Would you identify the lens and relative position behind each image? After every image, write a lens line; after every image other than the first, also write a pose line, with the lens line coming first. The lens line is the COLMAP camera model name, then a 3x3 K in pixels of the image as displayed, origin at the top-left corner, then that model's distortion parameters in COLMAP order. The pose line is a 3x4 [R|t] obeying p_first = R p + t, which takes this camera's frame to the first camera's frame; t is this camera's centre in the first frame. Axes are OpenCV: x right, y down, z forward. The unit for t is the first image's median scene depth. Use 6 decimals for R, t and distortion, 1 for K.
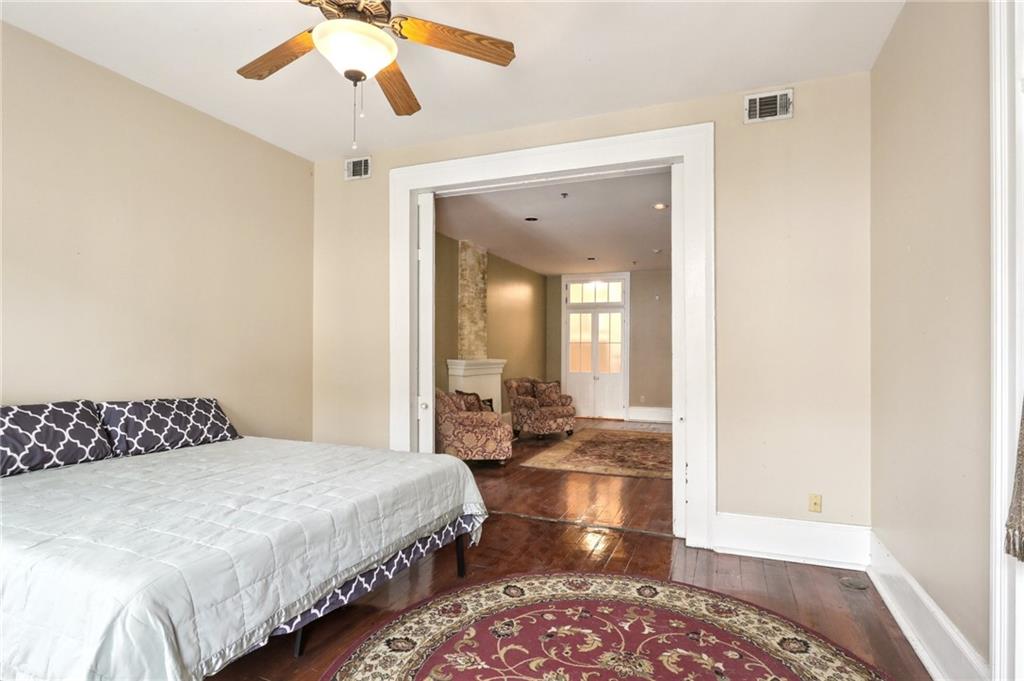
lens RADIAL K [[544.8, 0, 512.5], [0, 544.8, 352.7], [0, 0, 1]] dist [-0.000872, 0.000045]
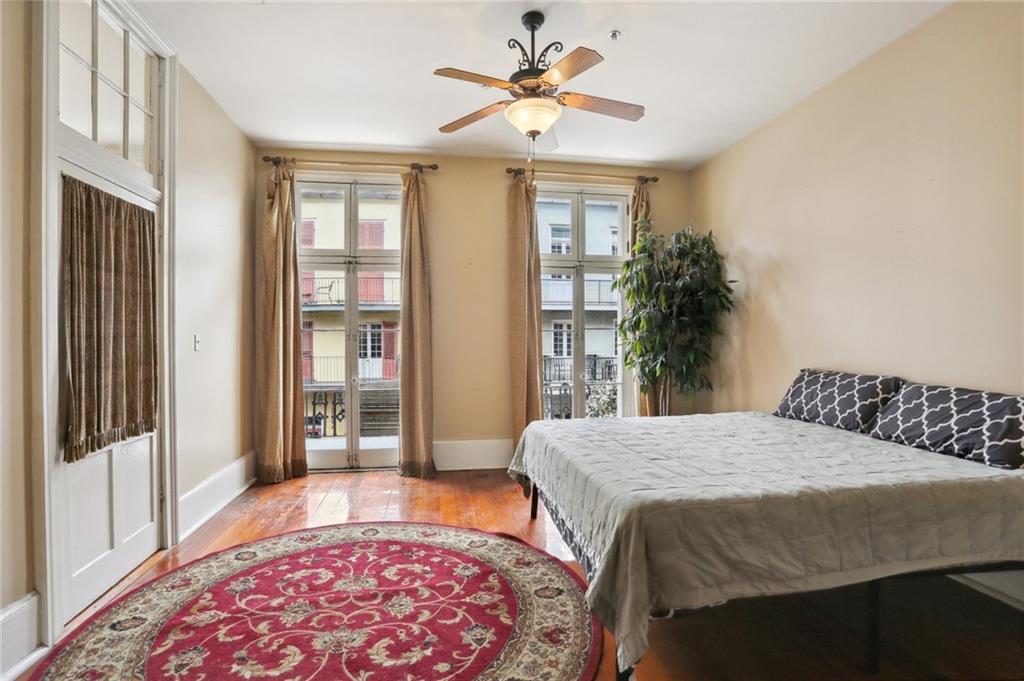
lens RADIAL K [[530.5, 0, 513.0], [0, 530.5, 333.5], [0, 0, 1]] dist [-0.001192, 0.000829]
pose [[-0.861858, -0.000570, -0.507150, 0.409252], [0.003629, 0.999967, -0.007290, 0.015186], [0.507137, -0.008123, -0.861827, 1.914252]]
